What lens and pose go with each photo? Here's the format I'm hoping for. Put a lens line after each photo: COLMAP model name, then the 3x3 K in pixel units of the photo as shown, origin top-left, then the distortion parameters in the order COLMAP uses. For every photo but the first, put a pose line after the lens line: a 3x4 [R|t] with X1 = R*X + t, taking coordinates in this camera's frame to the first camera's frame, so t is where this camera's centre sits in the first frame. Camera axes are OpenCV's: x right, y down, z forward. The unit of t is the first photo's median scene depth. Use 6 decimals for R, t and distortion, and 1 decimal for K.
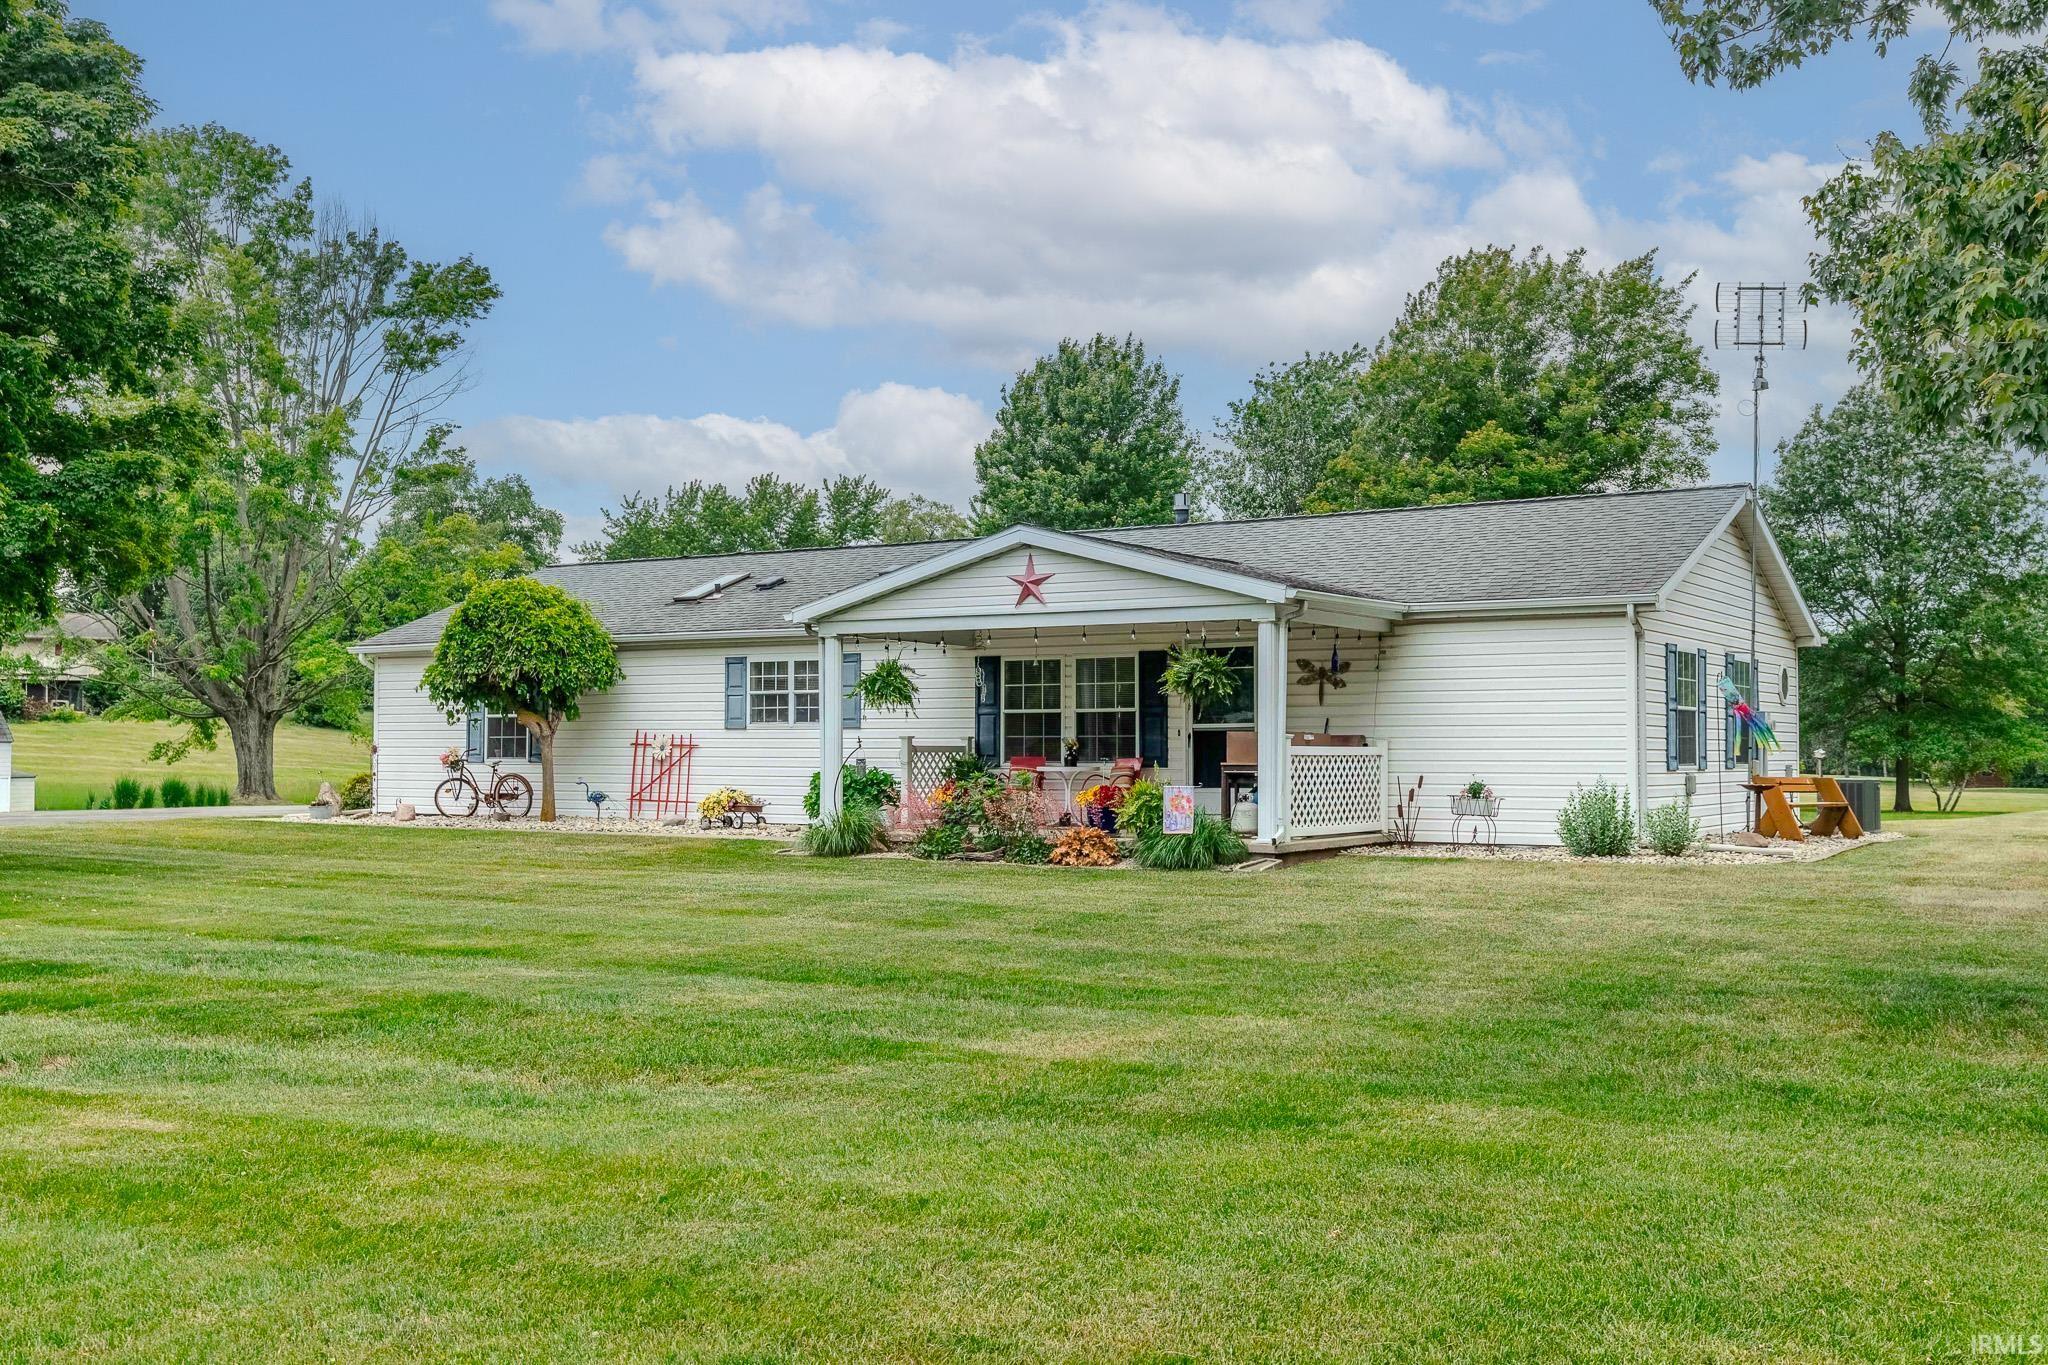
lens RADIAL K [[2034.6, 0, 1005.8], [0, 2034.6, 686.7], [0, 0, 1]] dist [-0.020264, 0.000000]
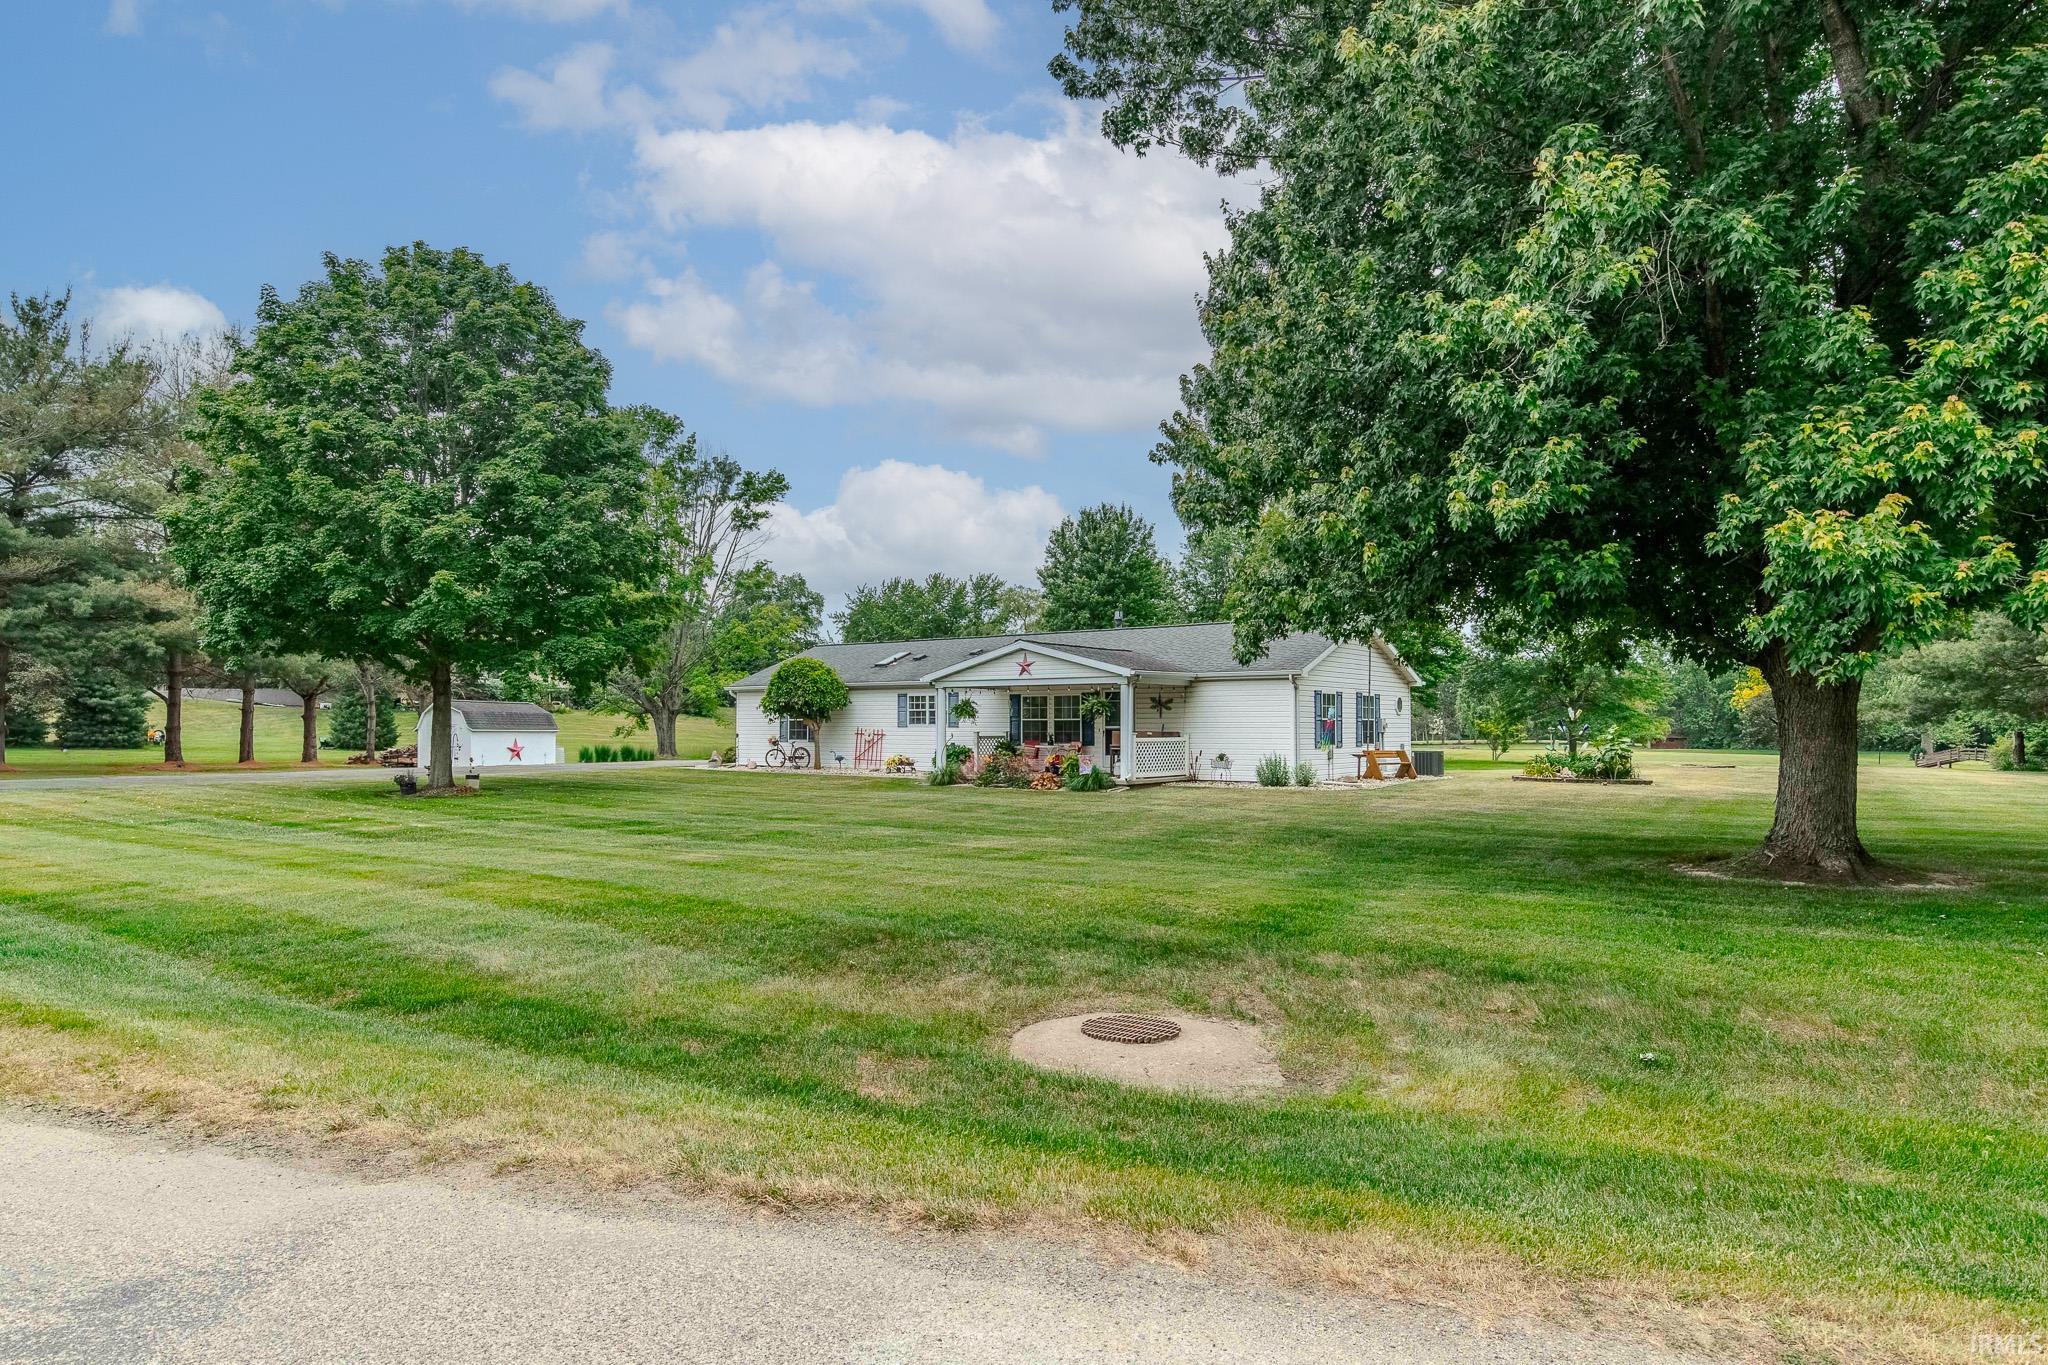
lens RADIAL K [[1225.4, 0, 960.7], [0, 1225.4, 697.6], [0, 0, 1]] dist [-0.004666, -0.000138]
pose [[0.994553, -0.004046, -0.104152, 0.065399], [0.005057, 0.999943, 0.009448, -0.022434], [0.104108, -0.009924, 0.994516, -0.292436]]
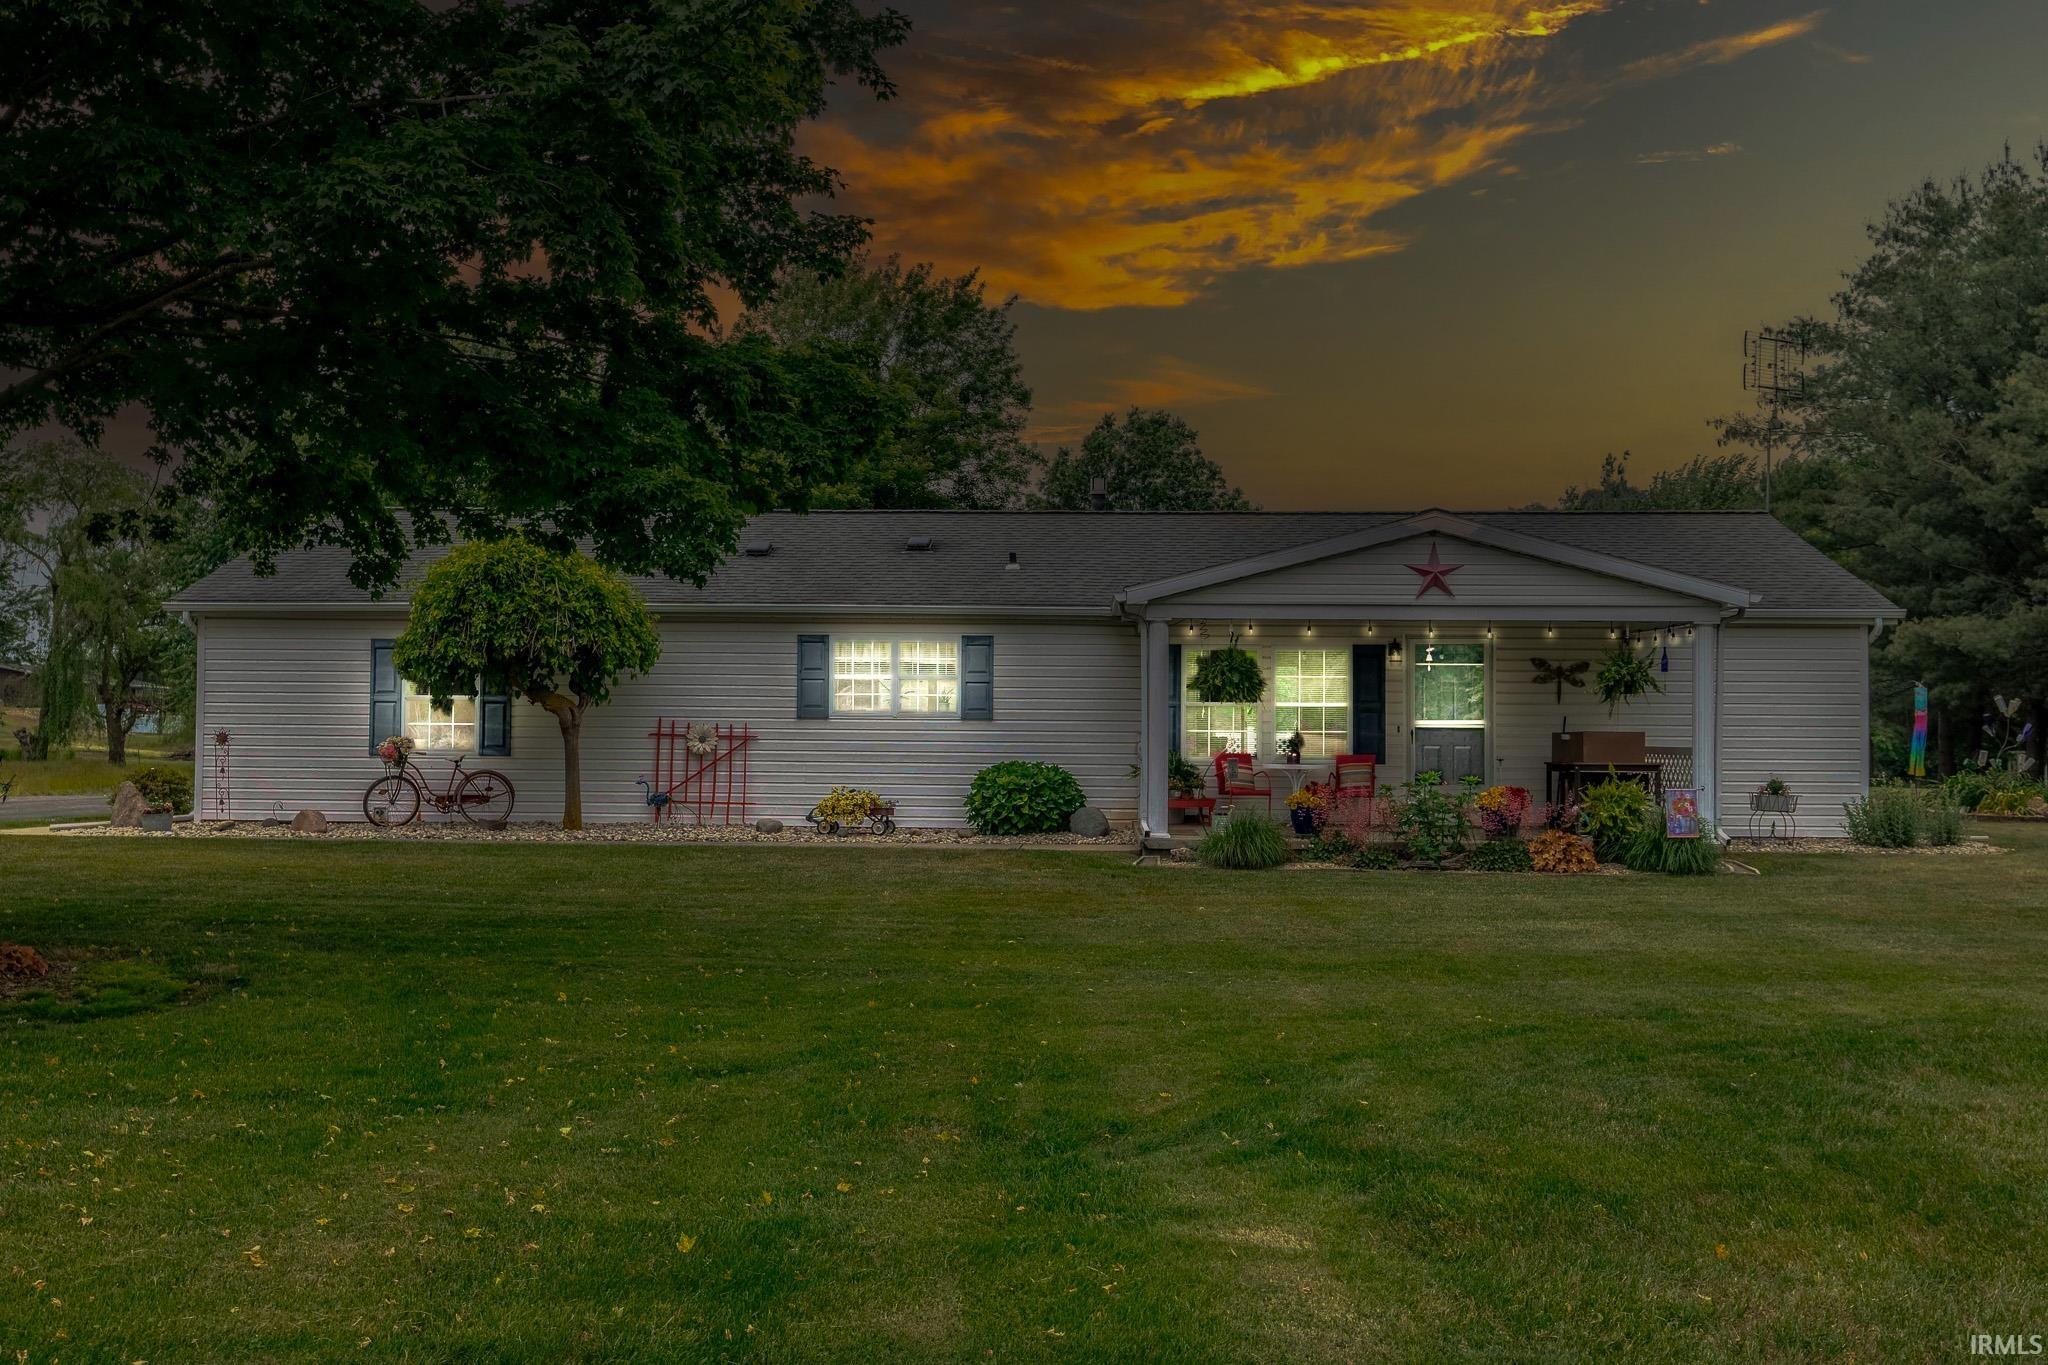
lens RADIAL K [[1888.6, 0, 1019.1], [0, 1888.6, 676.1], [0, 0, 1]] dist [-0.015620, 0.000000]
pose [[0.856527, 0.019337, 0.515740, -0.478061], [-0.022469, 0.999748, -0.000169, 0.001246], [-0.515613, -0.011444, 0.856745, 0.273668]]
